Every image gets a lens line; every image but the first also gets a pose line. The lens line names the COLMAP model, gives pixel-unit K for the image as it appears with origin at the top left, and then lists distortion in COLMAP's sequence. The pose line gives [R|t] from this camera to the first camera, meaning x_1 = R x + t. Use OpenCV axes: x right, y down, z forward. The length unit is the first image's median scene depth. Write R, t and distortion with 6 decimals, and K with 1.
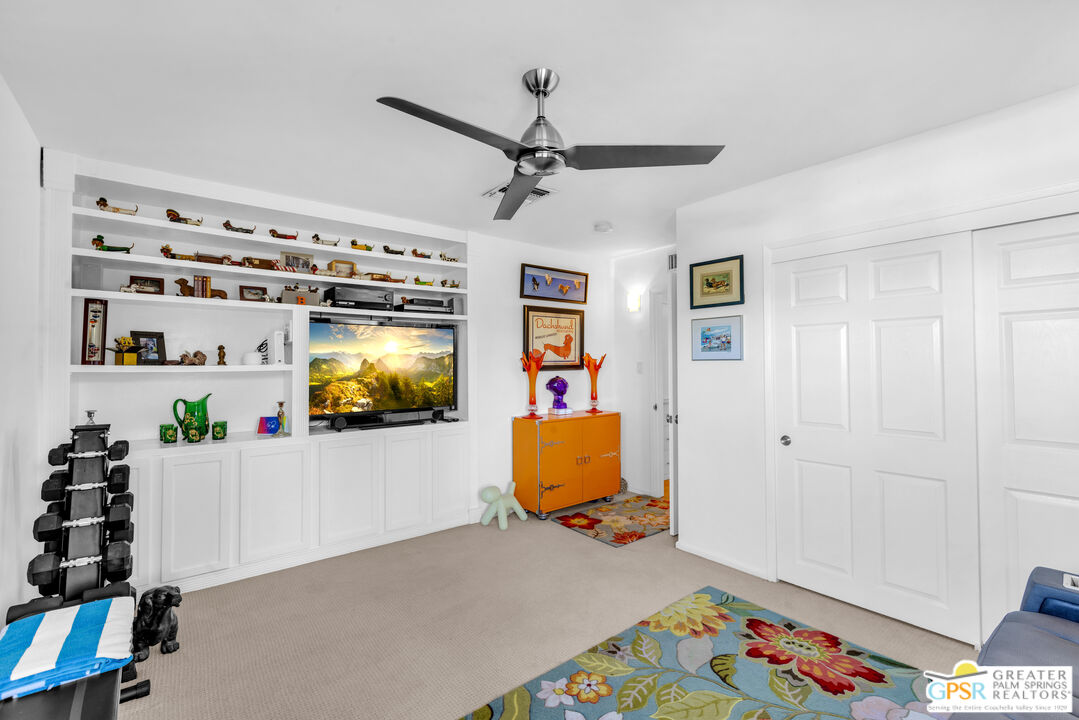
lens RADIAL K [[474.6, 0, 540.9], [0, 474.6, 358.9], [0, 0, 1]] dist [0.001602, -0.000045]
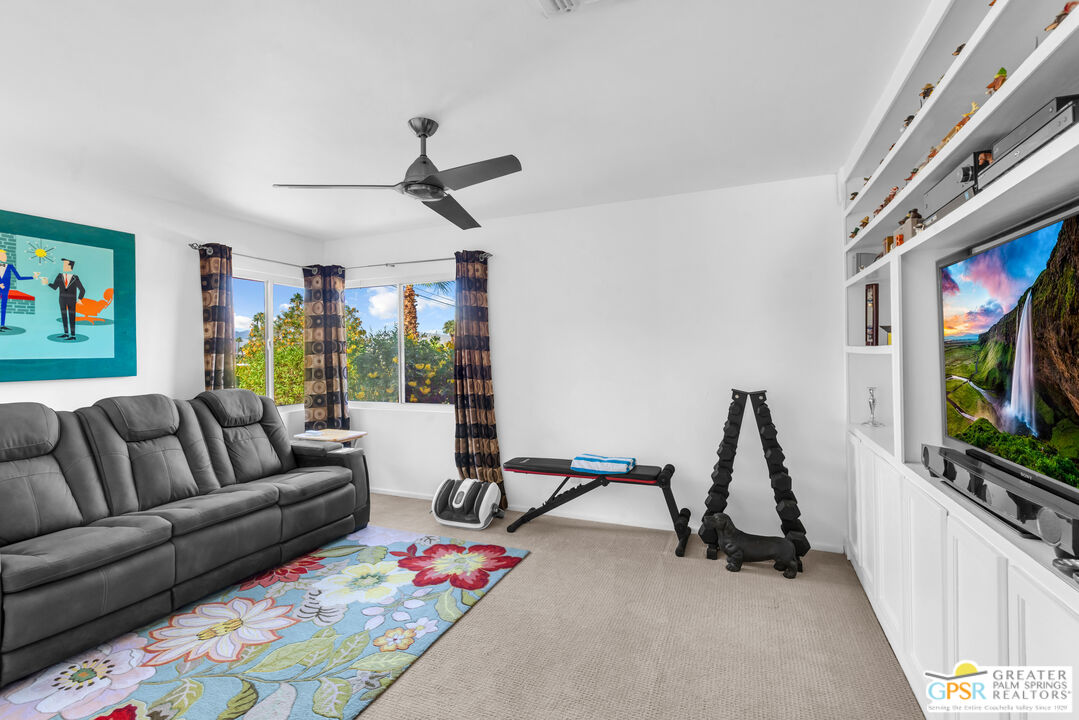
lens RADIAL K [[474.6, 0, 540.1], [0, 474.6, 356.7], [0, 0, 1]] dist [0.001602, -0.000045]
pose [[-0.875385, 0.013926, -0.483226, 0.333283], [0.020524, 0.999754, -0.008369, 0.041156], [0.482991, -0.017243, -0.875456, 2.150582]]
